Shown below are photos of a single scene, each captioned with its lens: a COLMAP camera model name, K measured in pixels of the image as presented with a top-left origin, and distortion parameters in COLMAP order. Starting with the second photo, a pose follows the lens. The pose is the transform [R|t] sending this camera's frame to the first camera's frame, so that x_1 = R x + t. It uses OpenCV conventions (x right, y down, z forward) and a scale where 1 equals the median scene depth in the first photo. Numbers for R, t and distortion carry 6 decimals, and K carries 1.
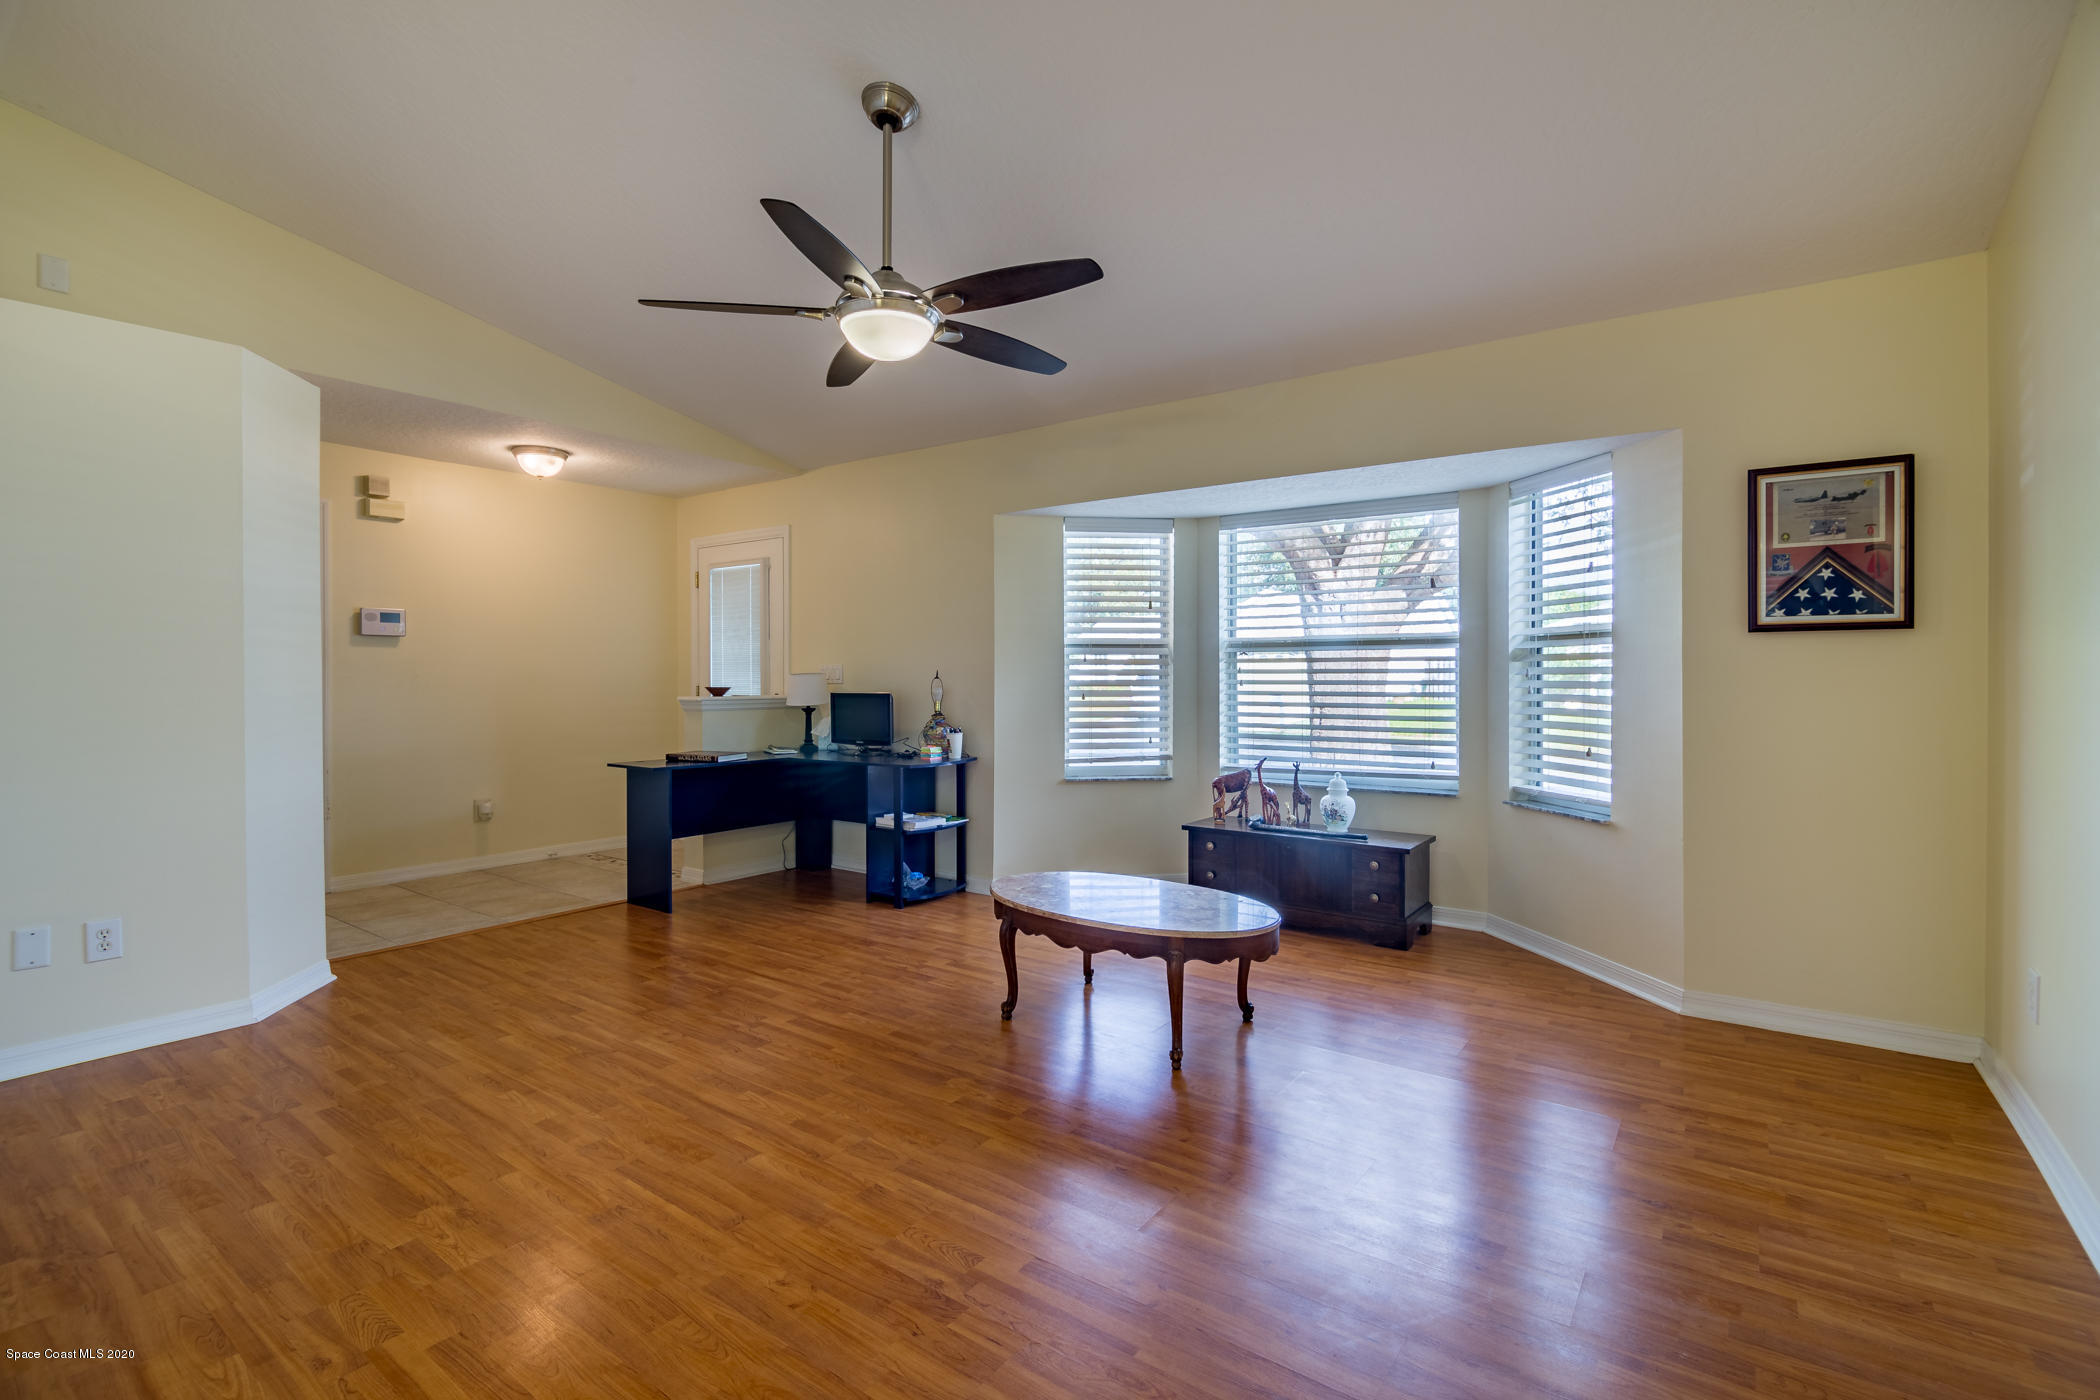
lens RADIAL K [[967.9, 0, 1059.6], [0, 967.9, 691.5], [0, 0, 1]] dist [-0.002271, -0.000195]
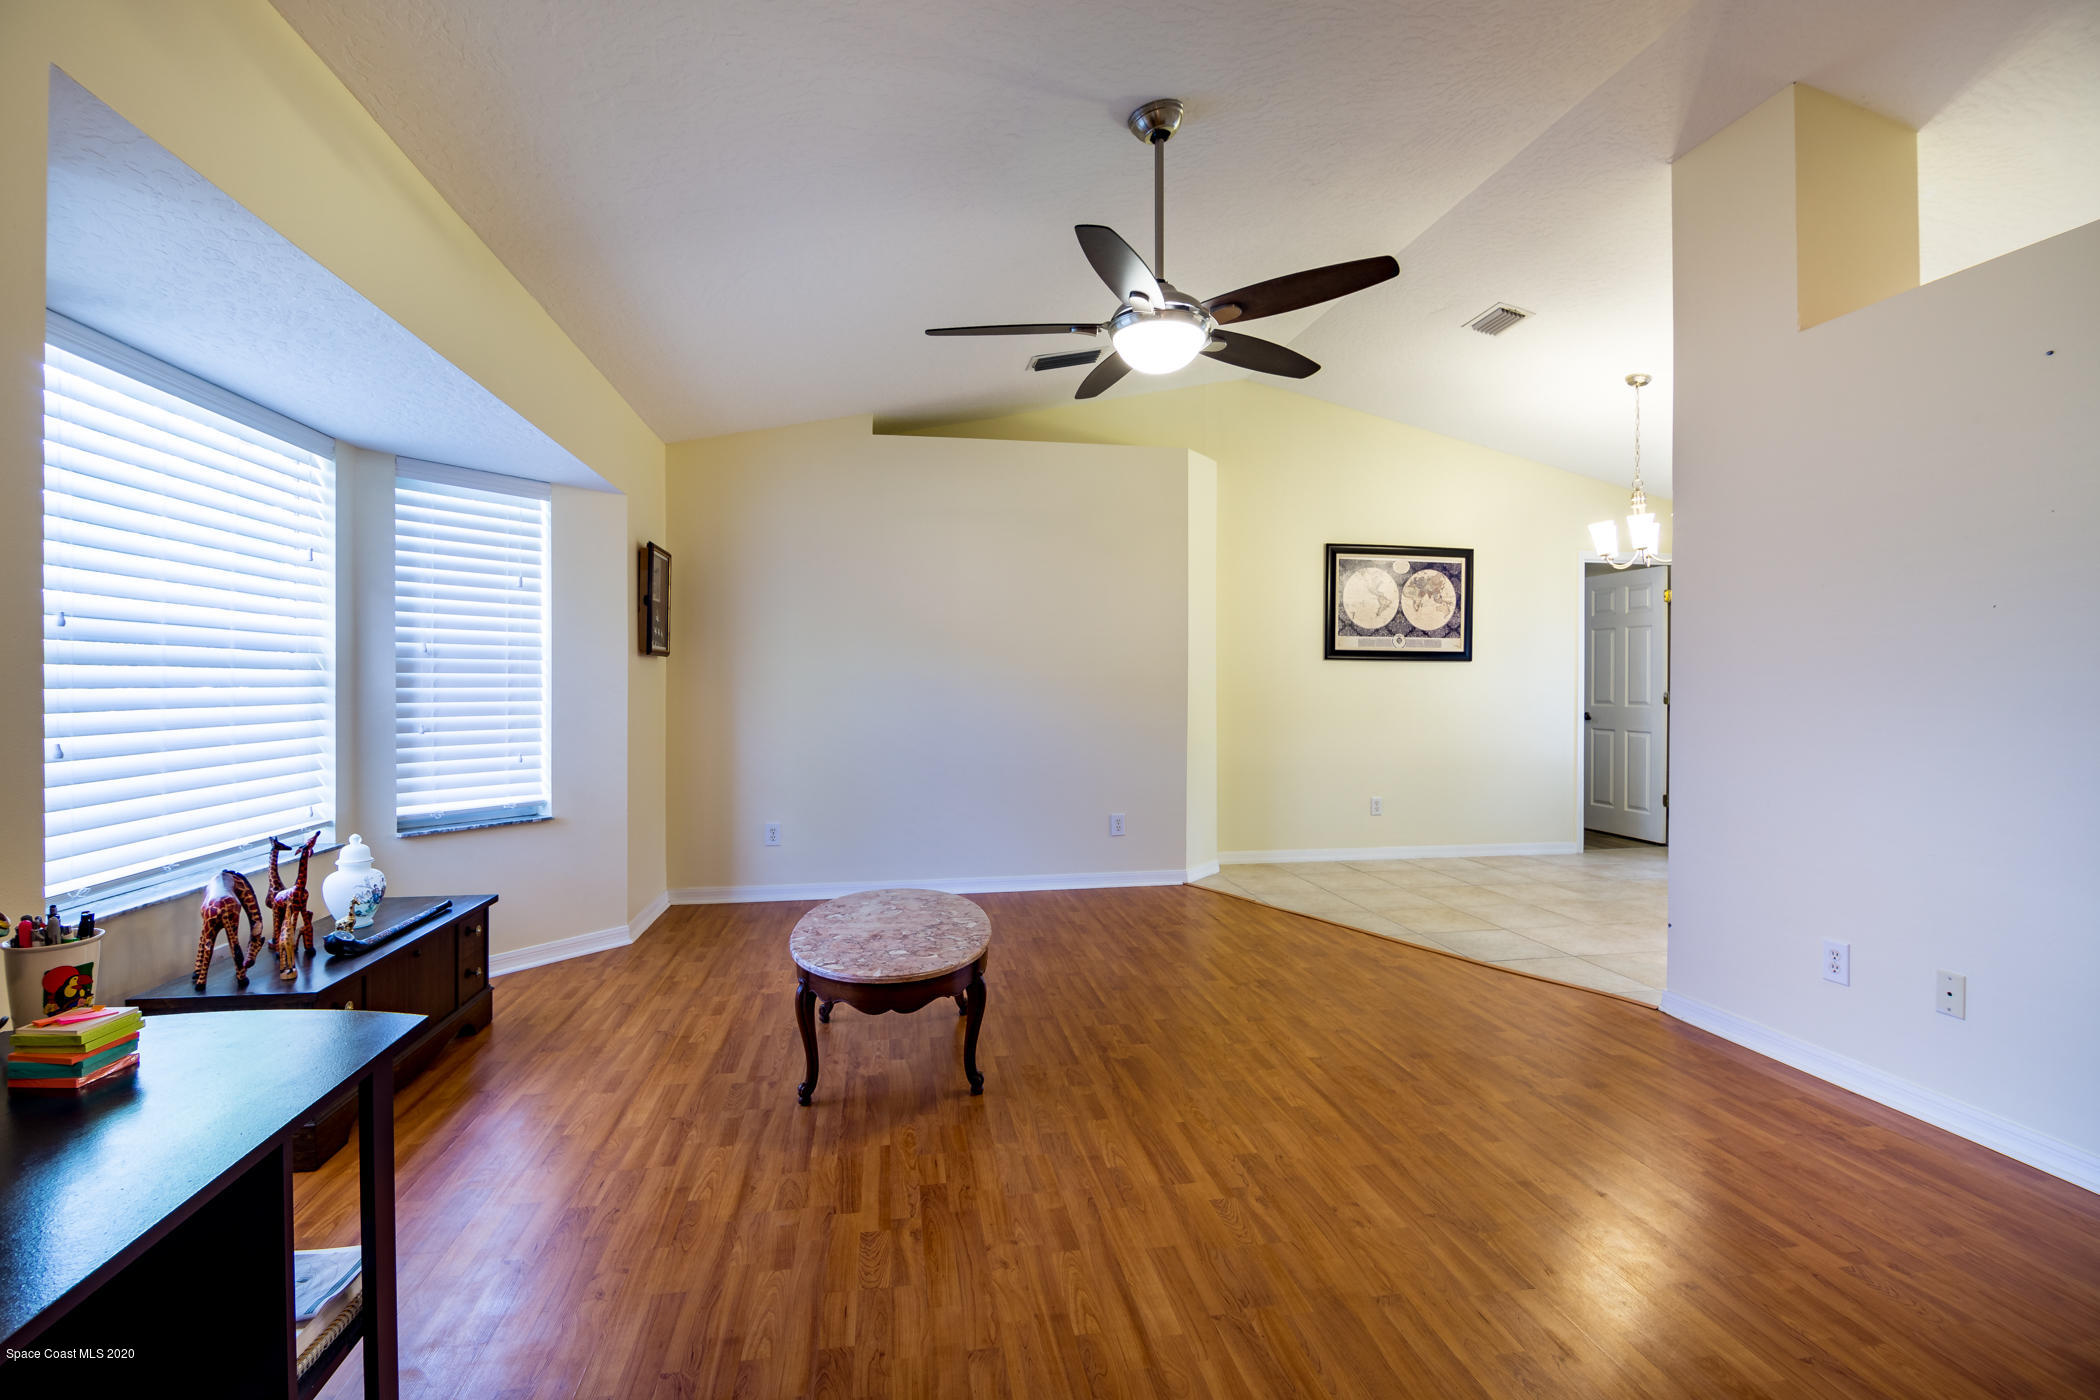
lens RADIAL K [[967.9, 0, 1059.4], [0, 967.9, 690.9], [0, 0, 1]] dist [-0.002271, -0.000195]
pose [[-0.729511, -0.006659, 0.683936, -0.729380], [0.009435, 0.999760, 0.019797, -0.031408], [-0.683904, 0.020895, -0.729273, 1.664160]]
